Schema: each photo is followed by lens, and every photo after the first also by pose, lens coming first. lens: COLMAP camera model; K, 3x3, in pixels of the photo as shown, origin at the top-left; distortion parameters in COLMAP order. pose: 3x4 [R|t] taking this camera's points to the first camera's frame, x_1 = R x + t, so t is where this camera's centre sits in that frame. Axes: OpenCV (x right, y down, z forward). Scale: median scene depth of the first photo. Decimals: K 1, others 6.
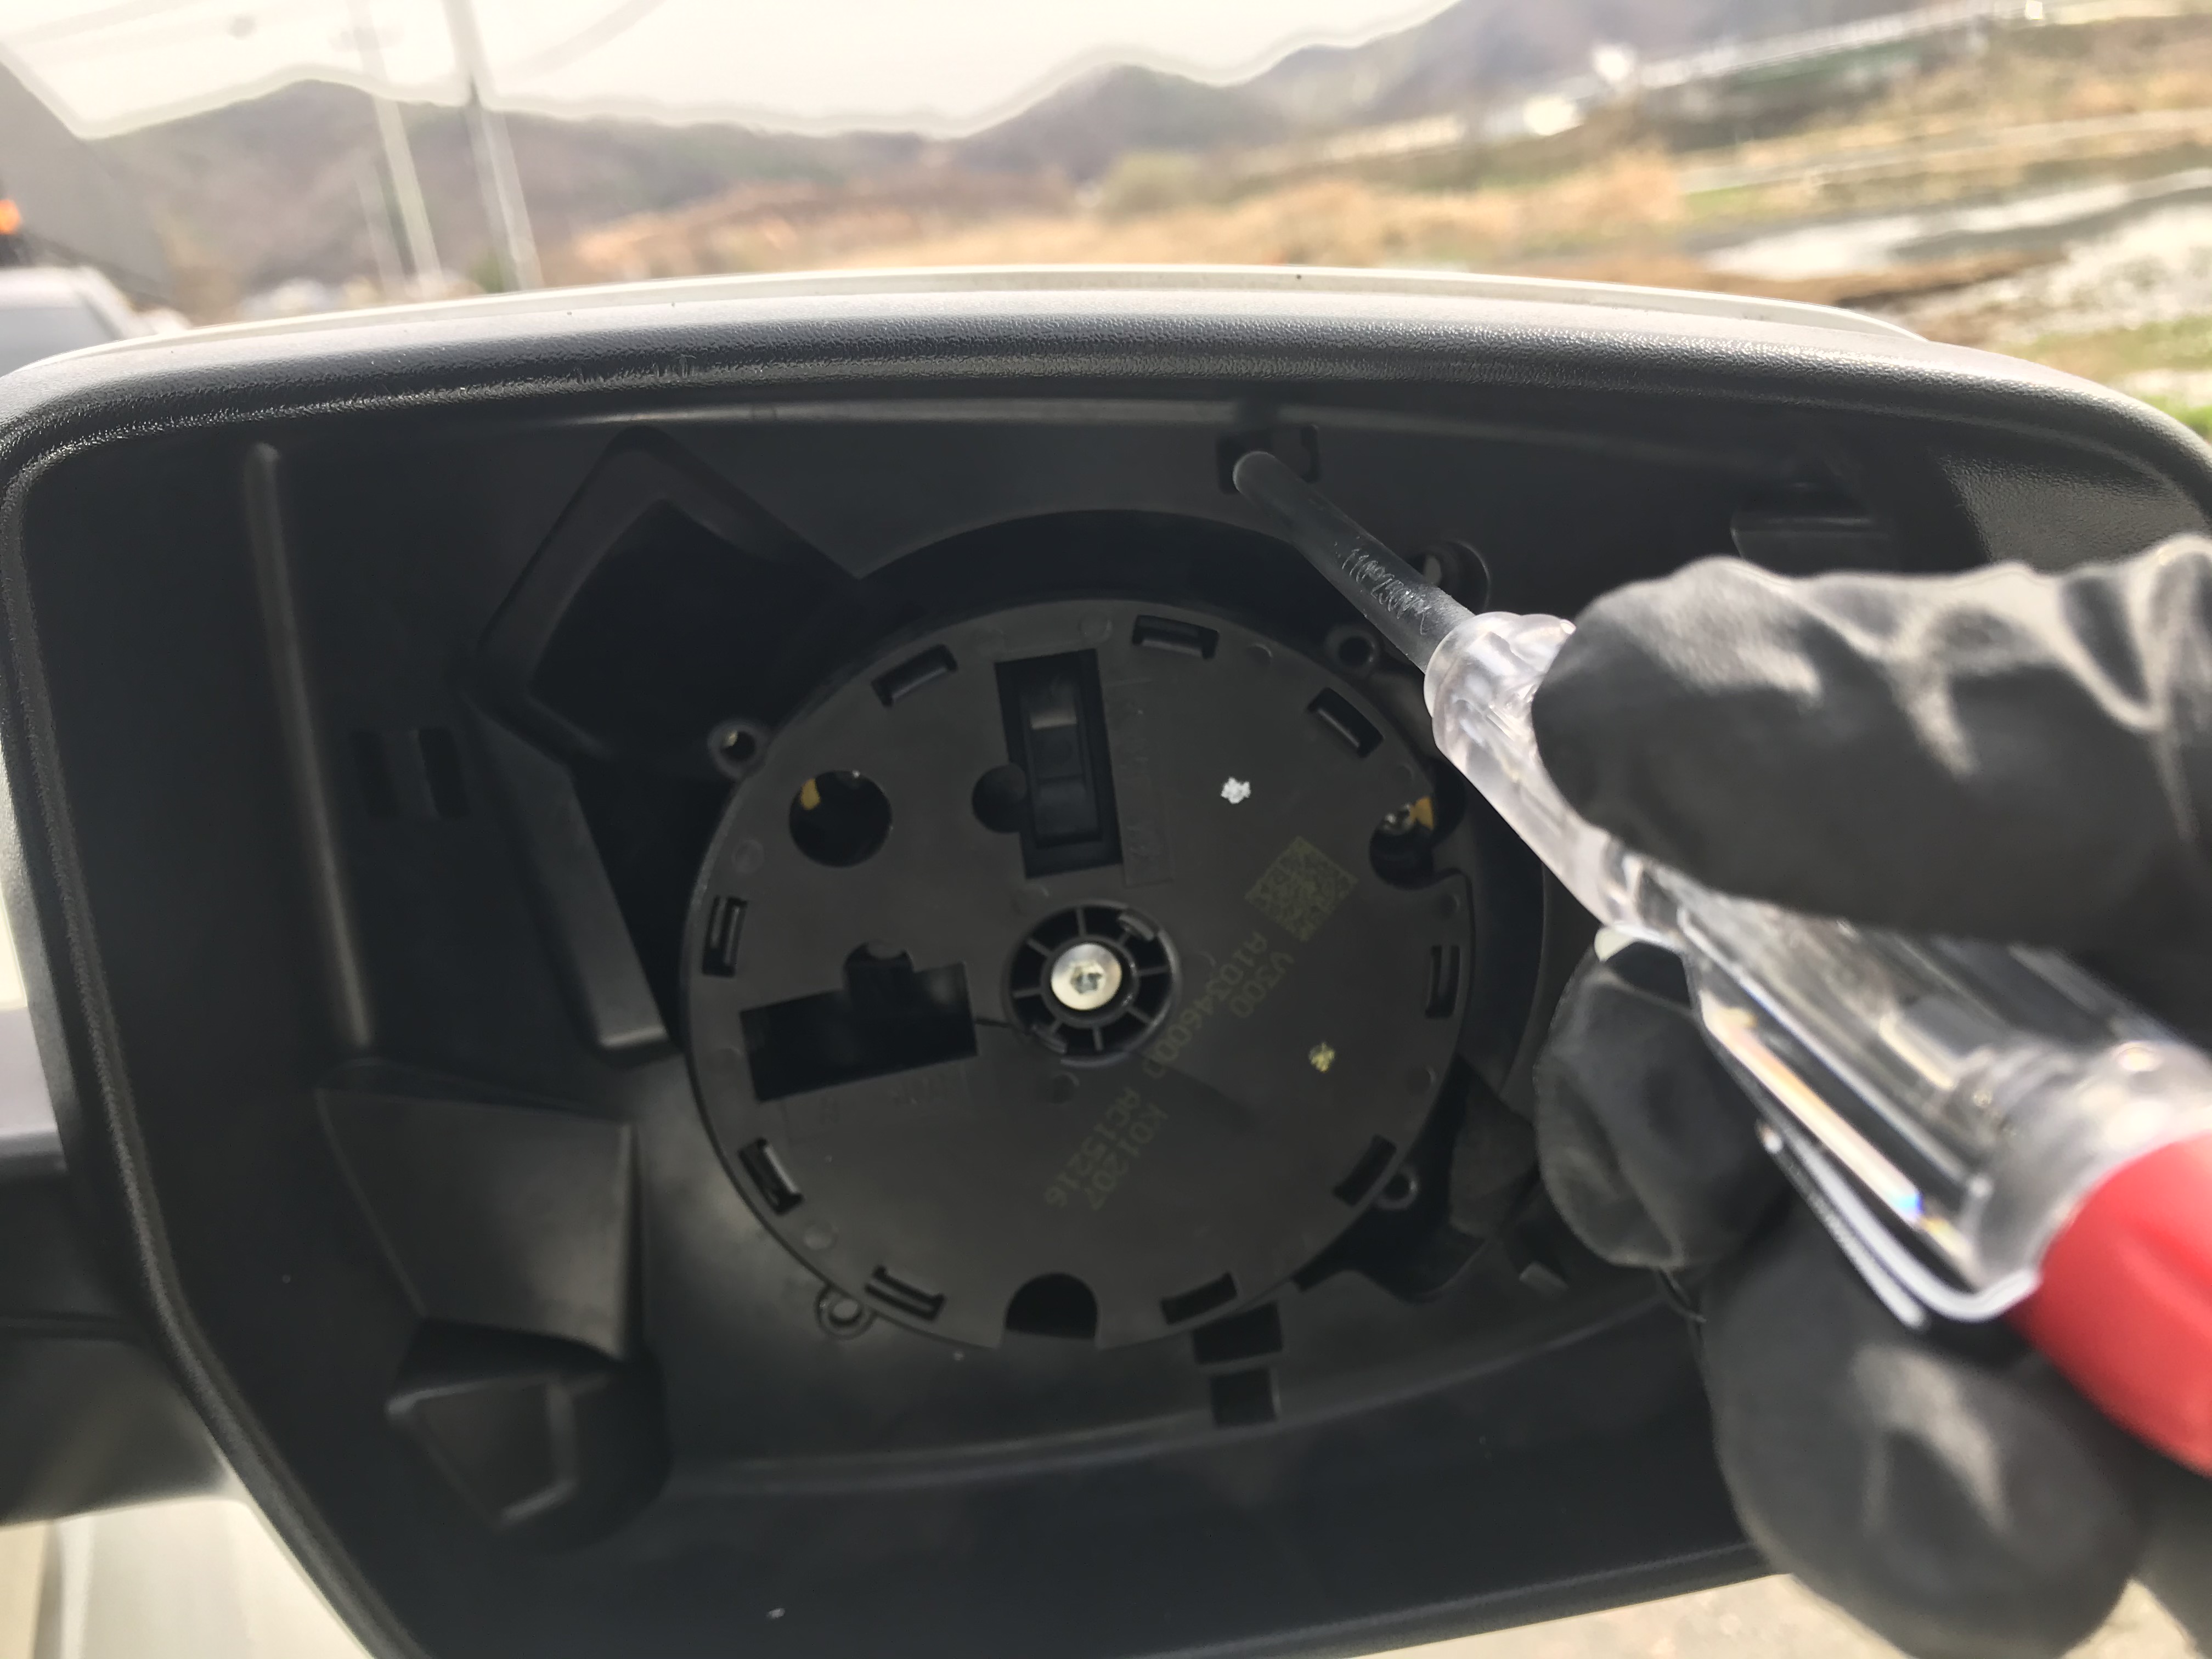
lens RADIAL K [[2137.8, 0, 1103.6], [0, 2137.8, 827.4], [0, 0, 1]] dist [0.008125, -0.230999]
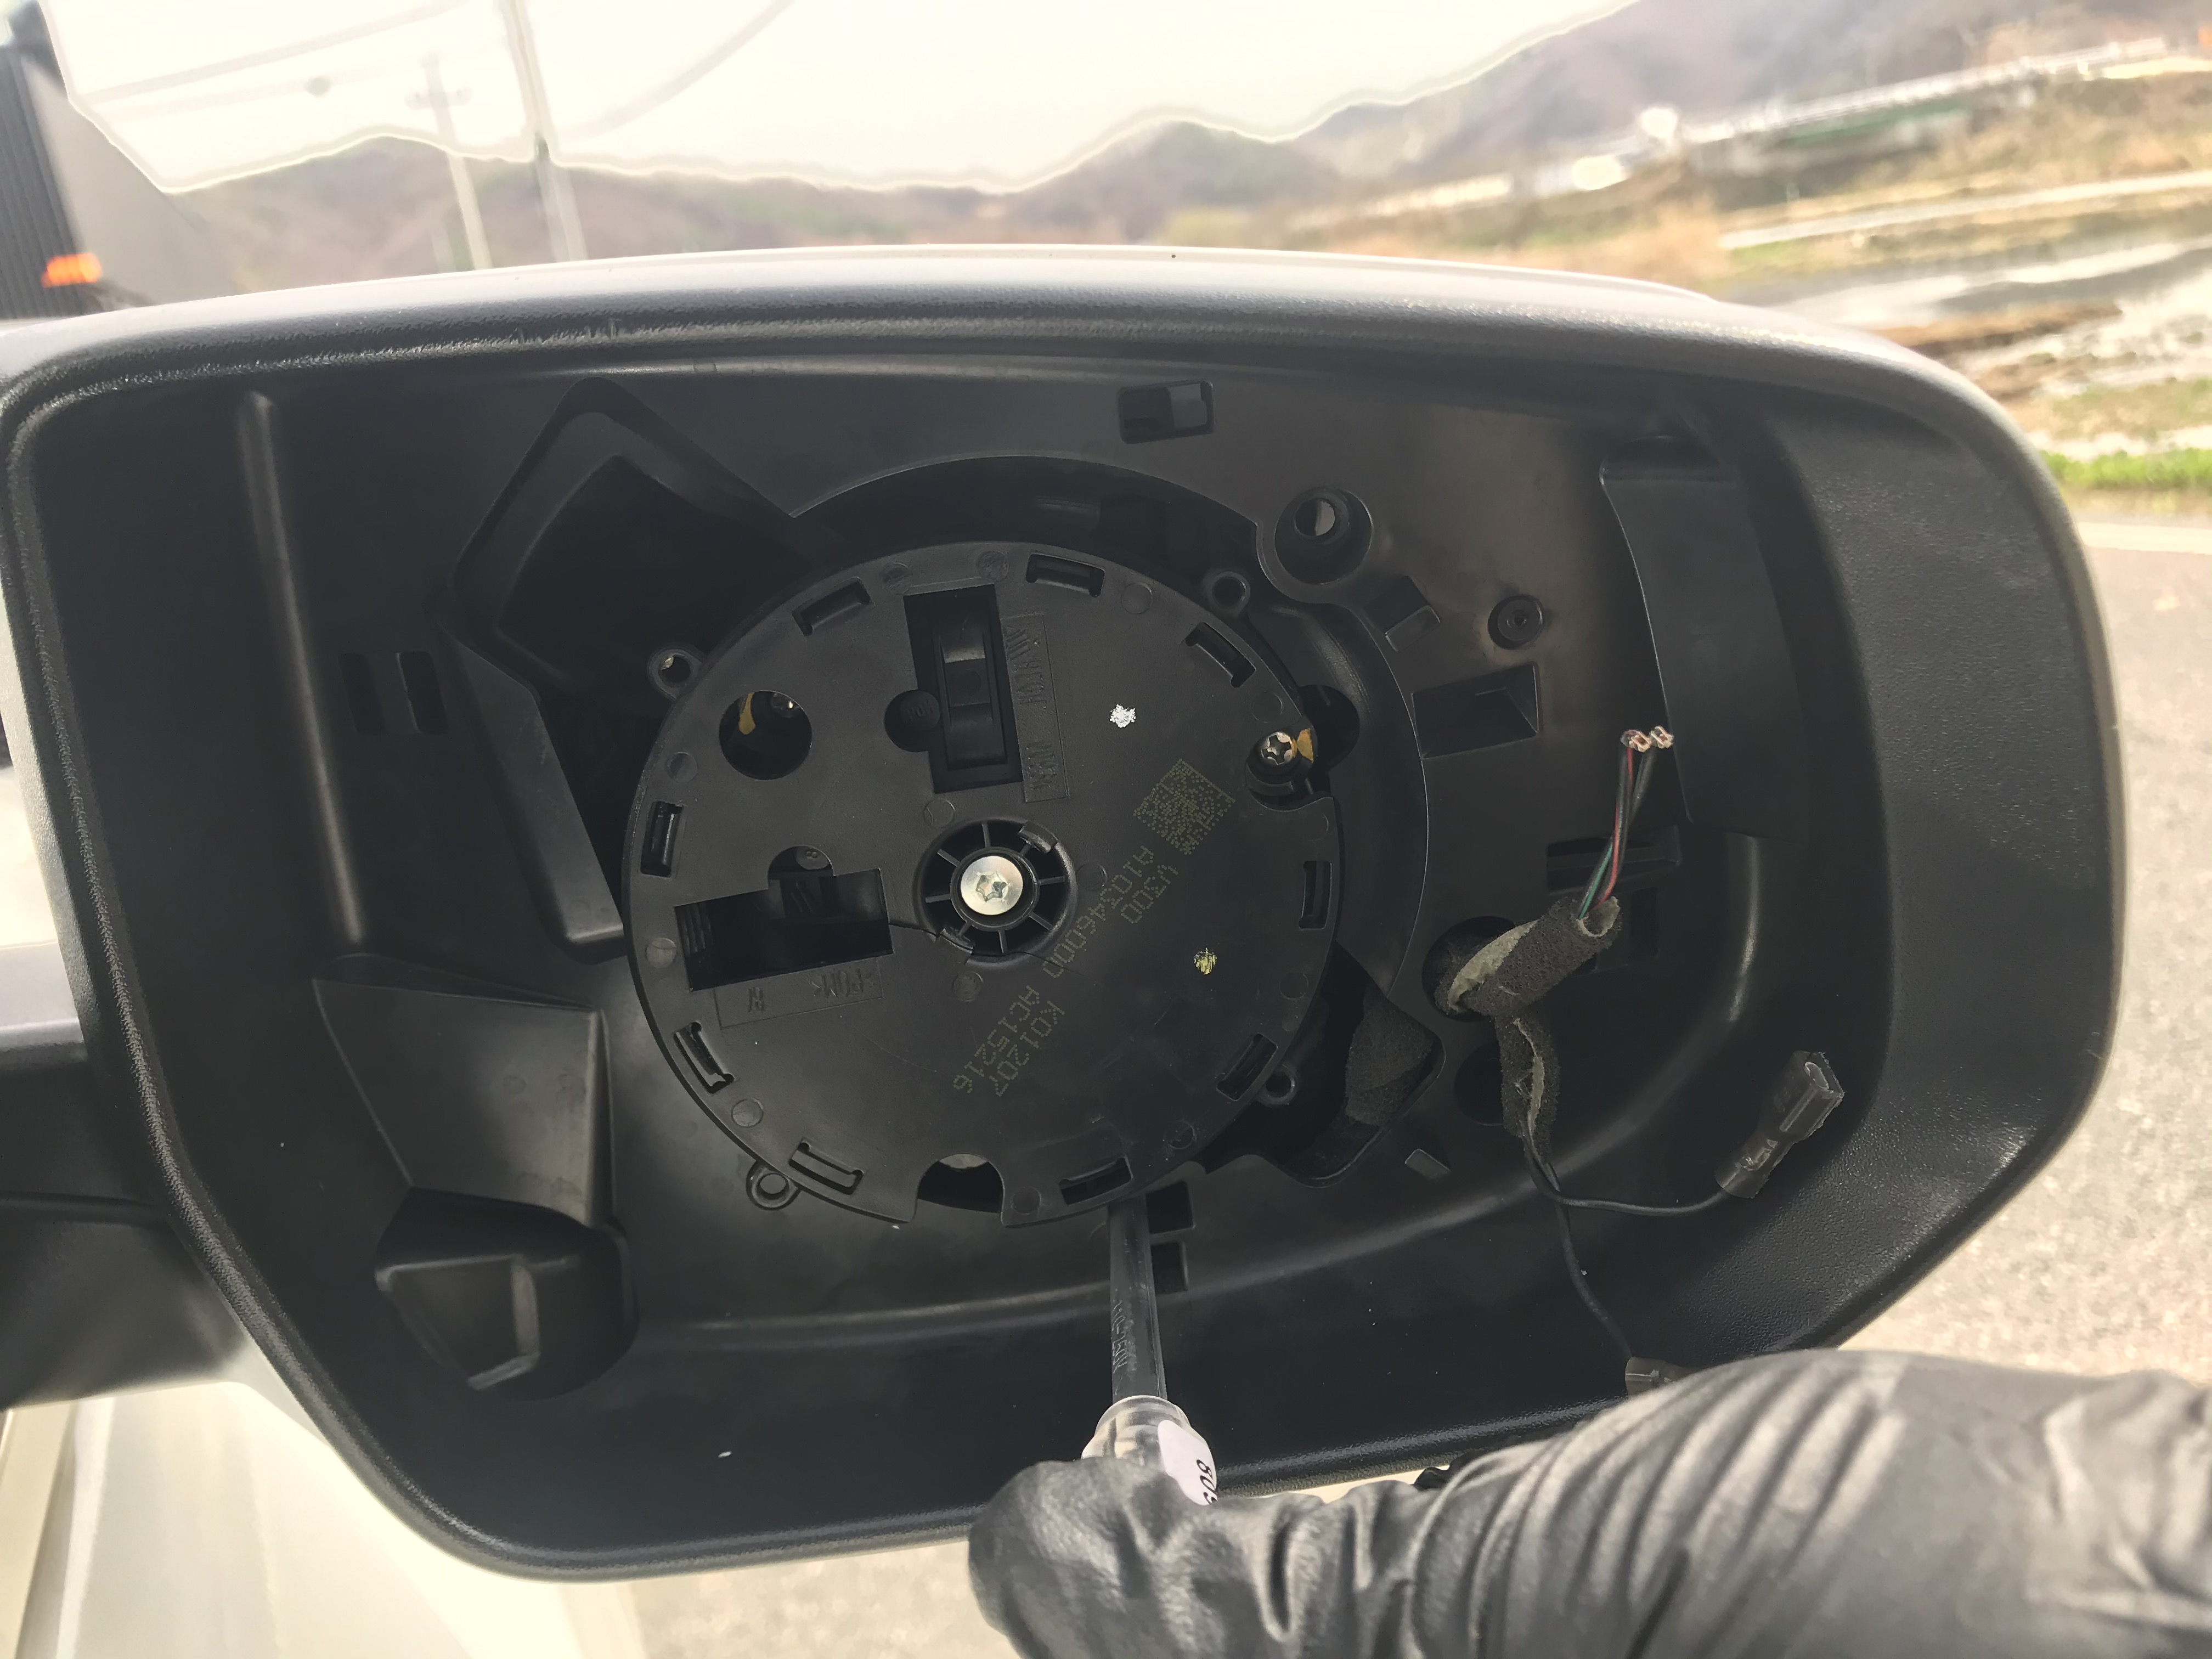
lens RADIAL K [[2137.8, 0, 1103.6], [0, 2137.8, 827.4], [0, 0, 1]] dist [0.008125, -0.230999]
pose [[0.999334, 0.005327, -0.036092, 0.089868], [-0.006394, 0.999544, -0.029507, 0.071789], [0.035919, 0.029718, 0.998913, -0.111516]]
